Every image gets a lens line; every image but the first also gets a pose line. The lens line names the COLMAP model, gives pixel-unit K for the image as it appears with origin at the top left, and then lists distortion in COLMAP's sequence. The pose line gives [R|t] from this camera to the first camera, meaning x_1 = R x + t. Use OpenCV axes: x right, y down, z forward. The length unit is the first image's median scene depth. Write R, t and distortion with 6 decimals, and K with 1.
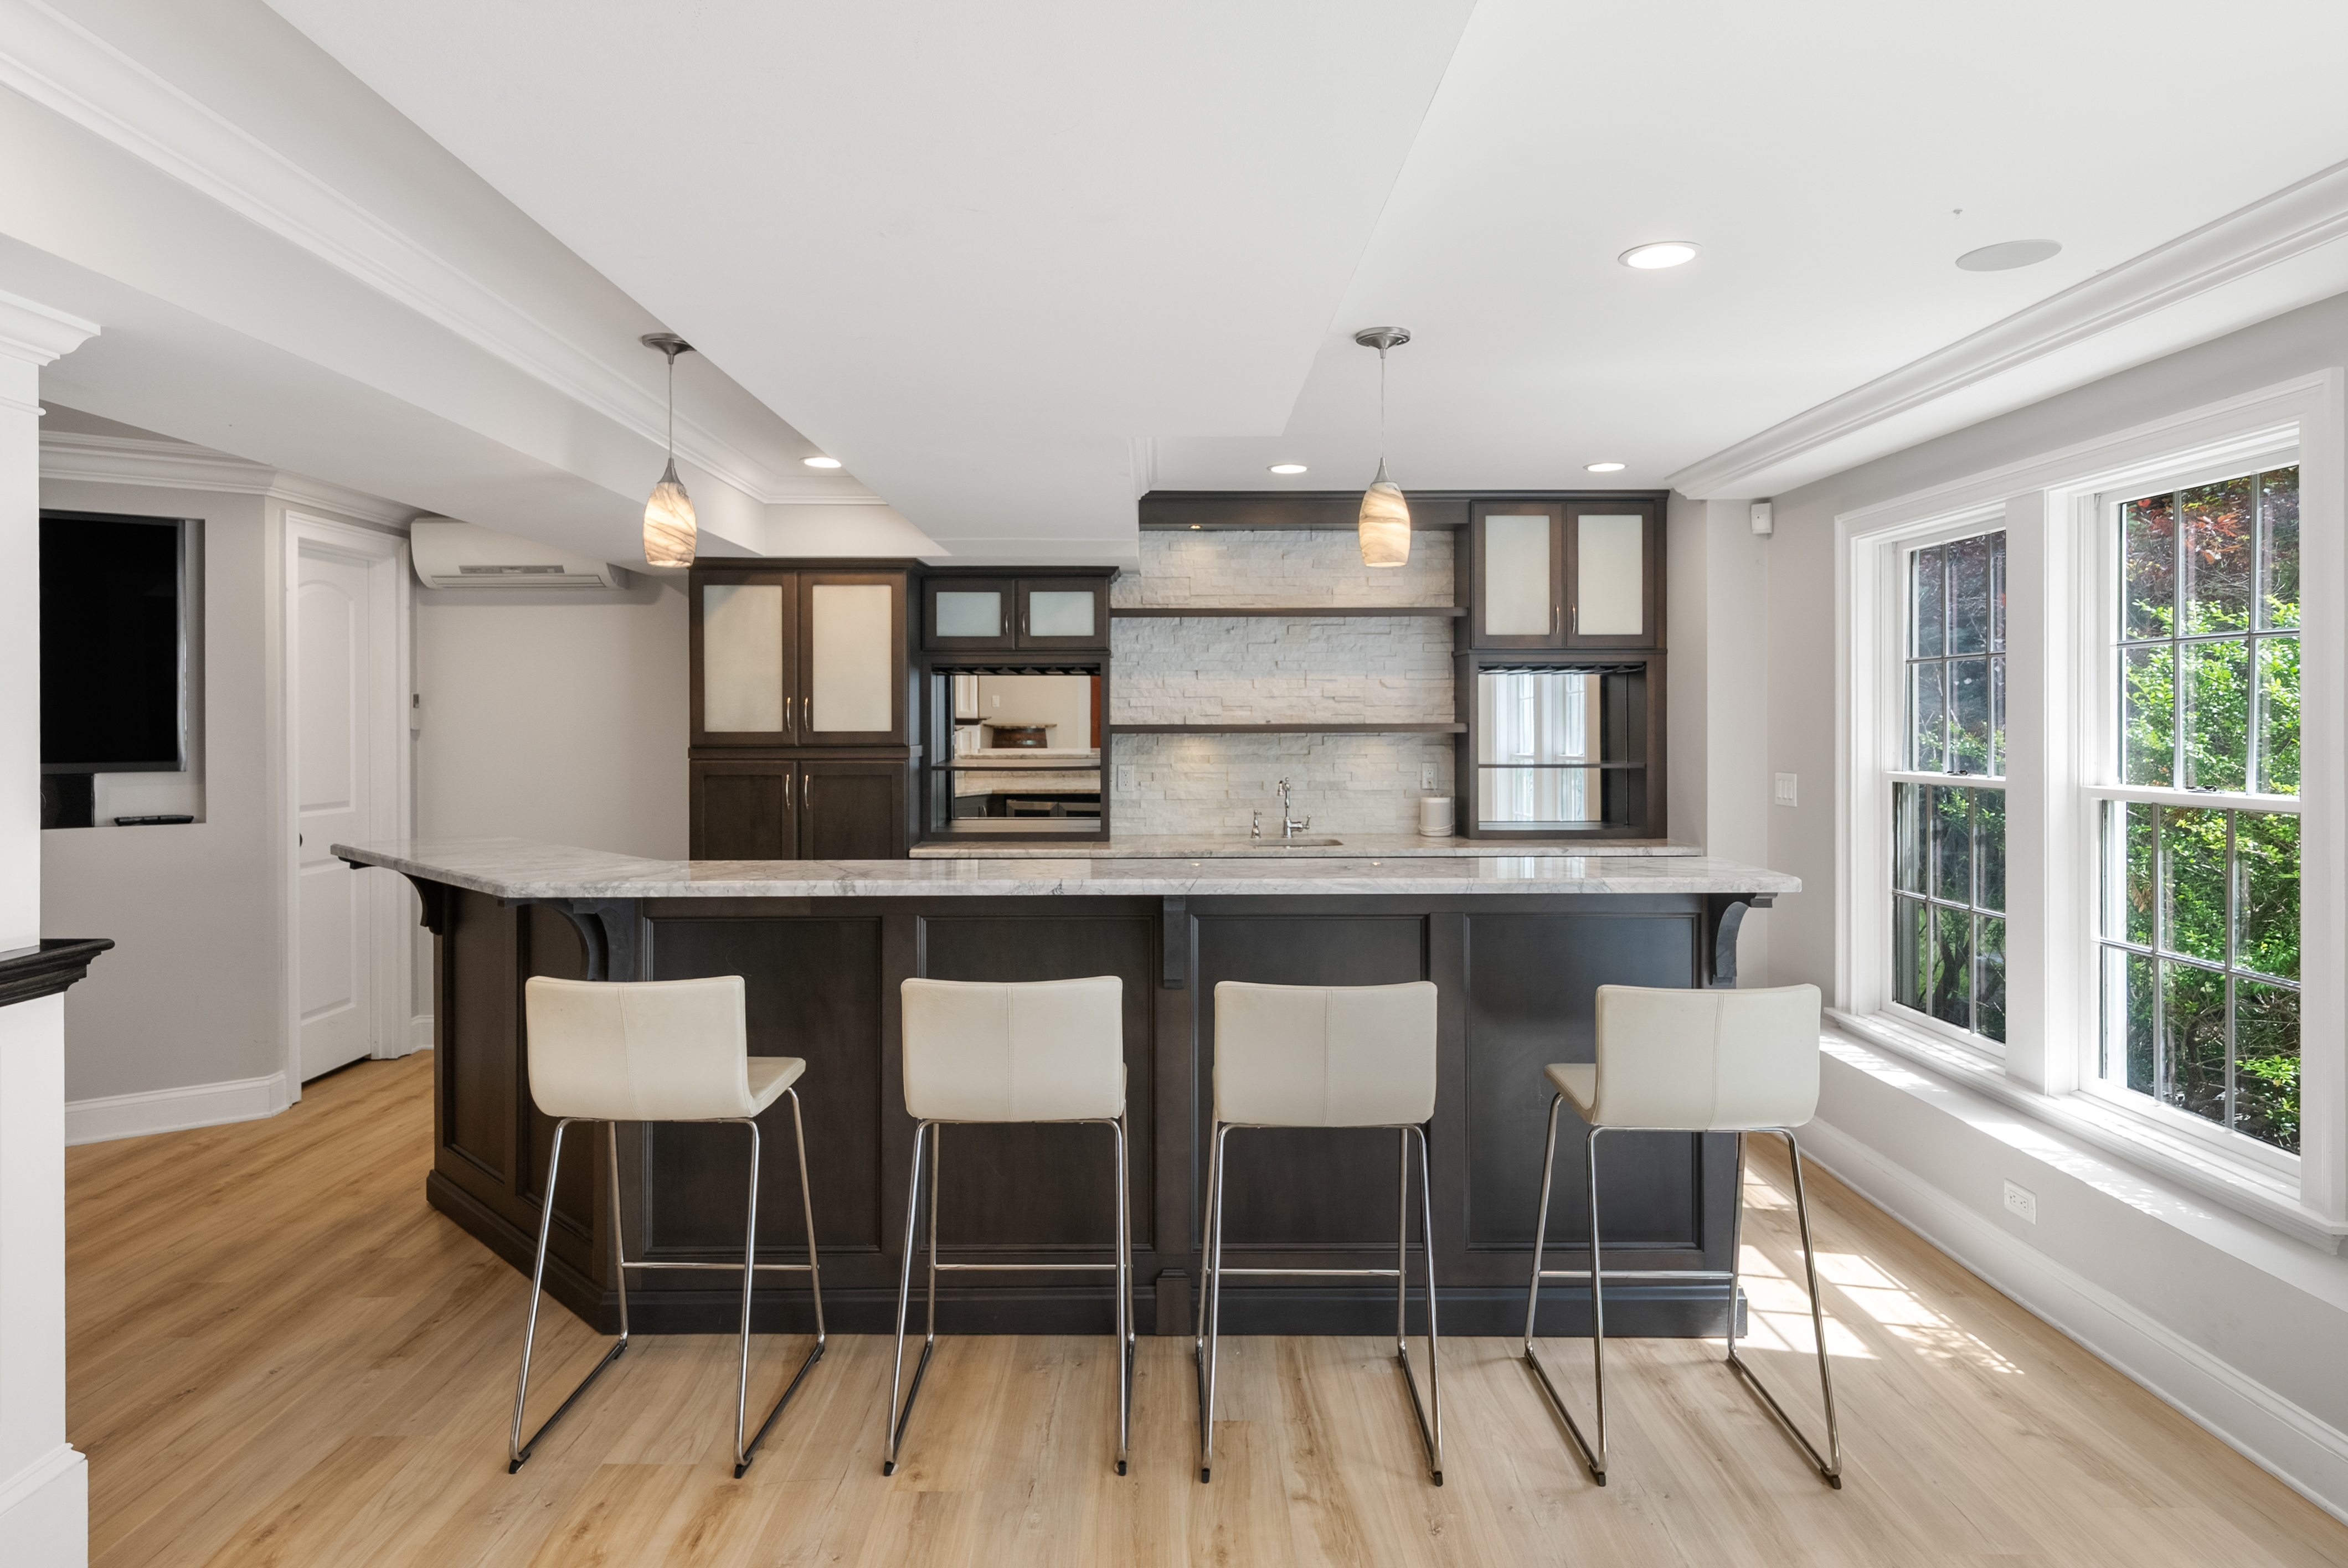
lens RADIAL K [[1339.3, 0, 1165.1], [0, 1339.3, 718.3], [0, 0, 1]] dist [0.009533, -0.005738]
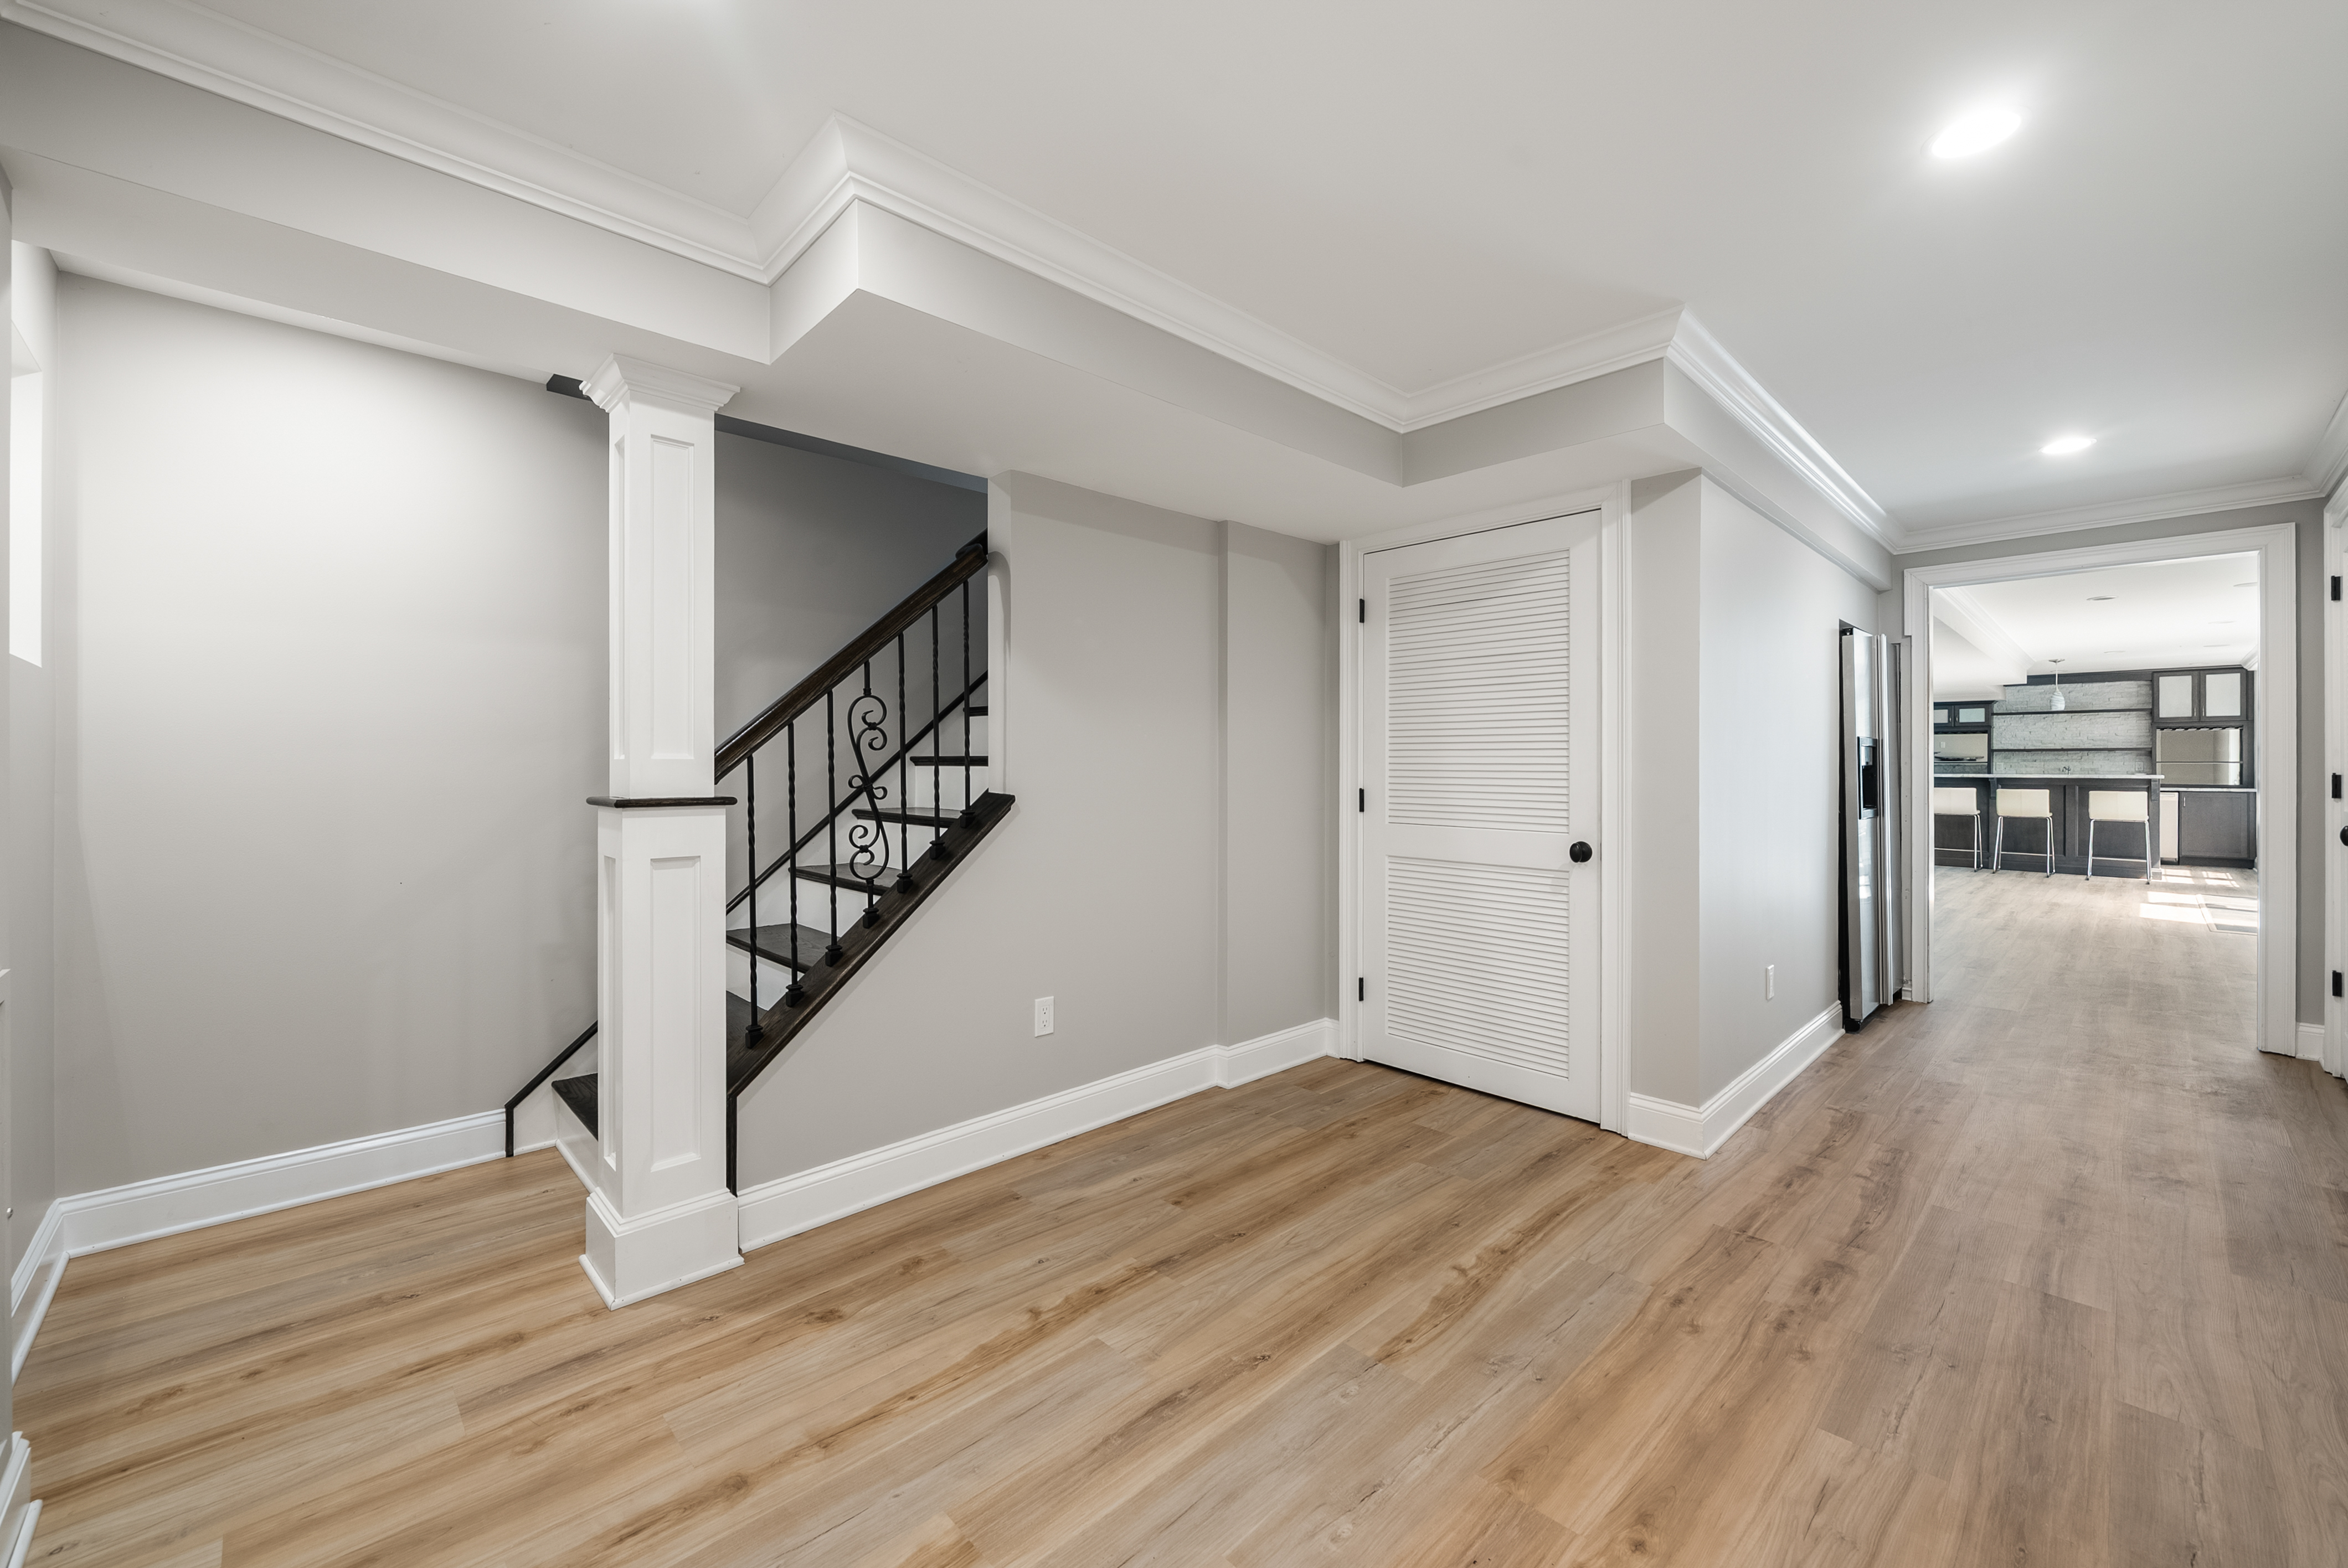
lens RADIAL K [[954.0, 0, 1187.4], [0, 954.0, 763.9], [0, 0, 1]] dist [-0.002097, 0.000572]
pose [[0.699222, 0.001910, -0.714902, 0.336242], [-0.005096, 0.999984, -0.002313, 0.075847], [0.714887, 0.005261, 0.699221, -2.713397]]
